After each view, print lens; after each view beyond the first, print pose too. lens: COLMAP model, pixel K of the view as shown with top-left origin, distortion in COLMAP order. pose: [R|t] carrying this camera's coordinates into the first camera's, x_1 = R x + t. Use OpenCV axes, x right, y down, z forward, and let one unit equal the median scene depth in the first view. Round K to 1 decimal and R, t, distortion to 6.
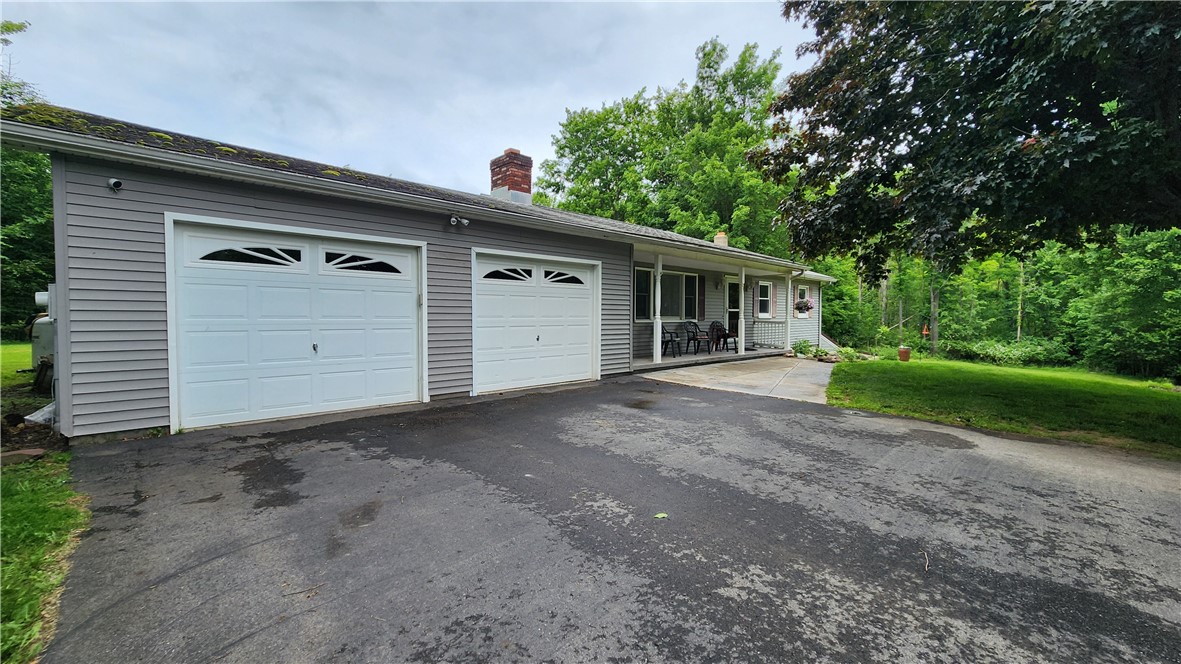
lens RADIAL K [[481.5, 0, 582.5], [0, 481.5, 332.6], [0, 0, 1]] dist [-0.000902, -0.000158]
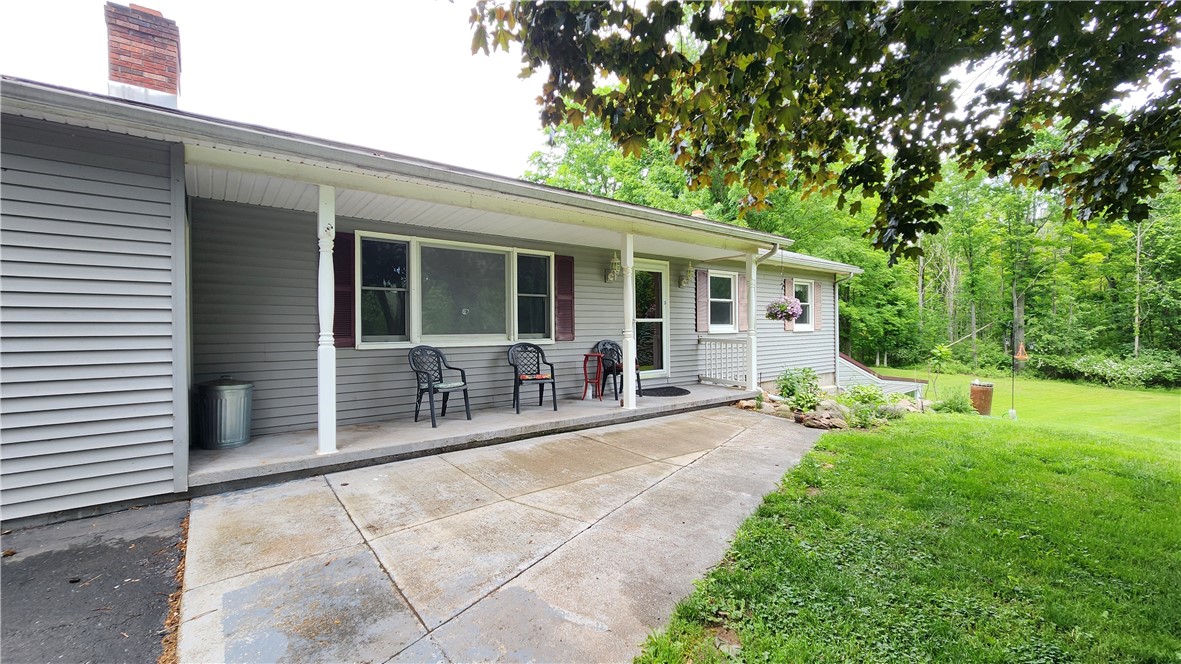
lens RADIAL K [[481.5, 0, 582.5], [0, 481.5, 332.6], [0, 0, 1]] dist [-0.000902, -0.000158]
pose [[0.995047, -0.006540, -0.099194, 0.237880], [0.004418, 0.999757, -0.021592, -0.016648], [0.099311, 0.021046, 0.994834, 0.357555]]
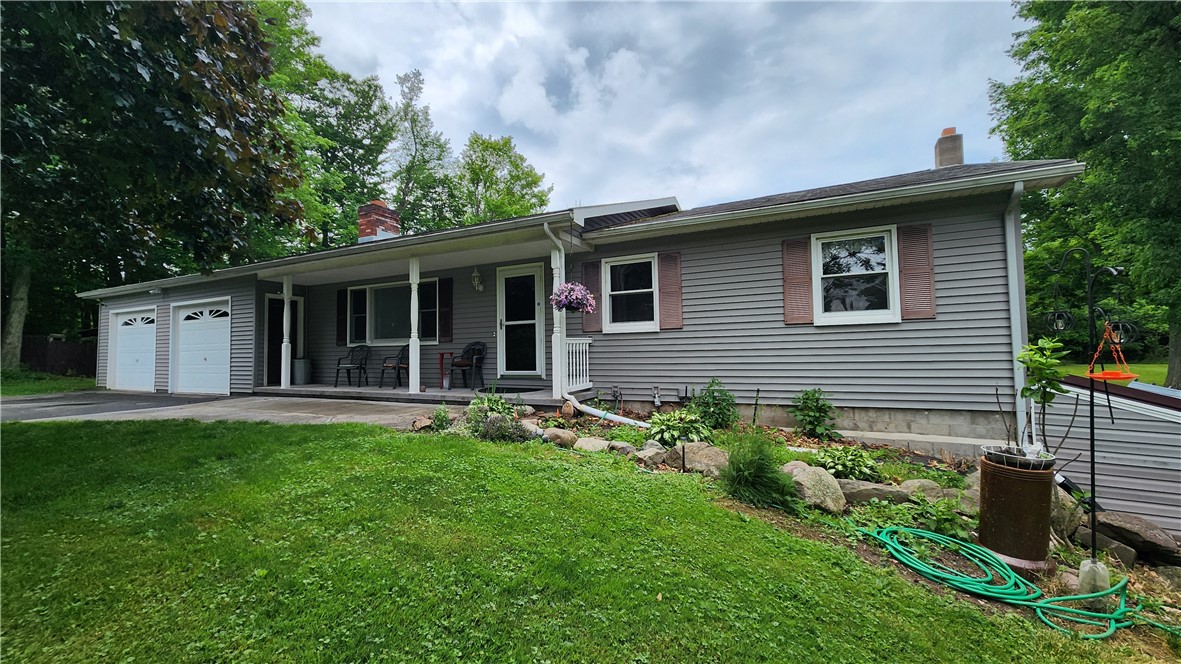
lens RADIAL K [[481.5, 0, 582.5], [0, 481.5, 332.6], [0, 0, 1]] dist [-0.000902, -0.000158]
pose [[0.340458, -0.033571, -0.939660, 0.725204], [-0.007964, 0.999224, -0.038584, -0.010208], [0.940226, 0.020620, 0.339926, 0.713152]]
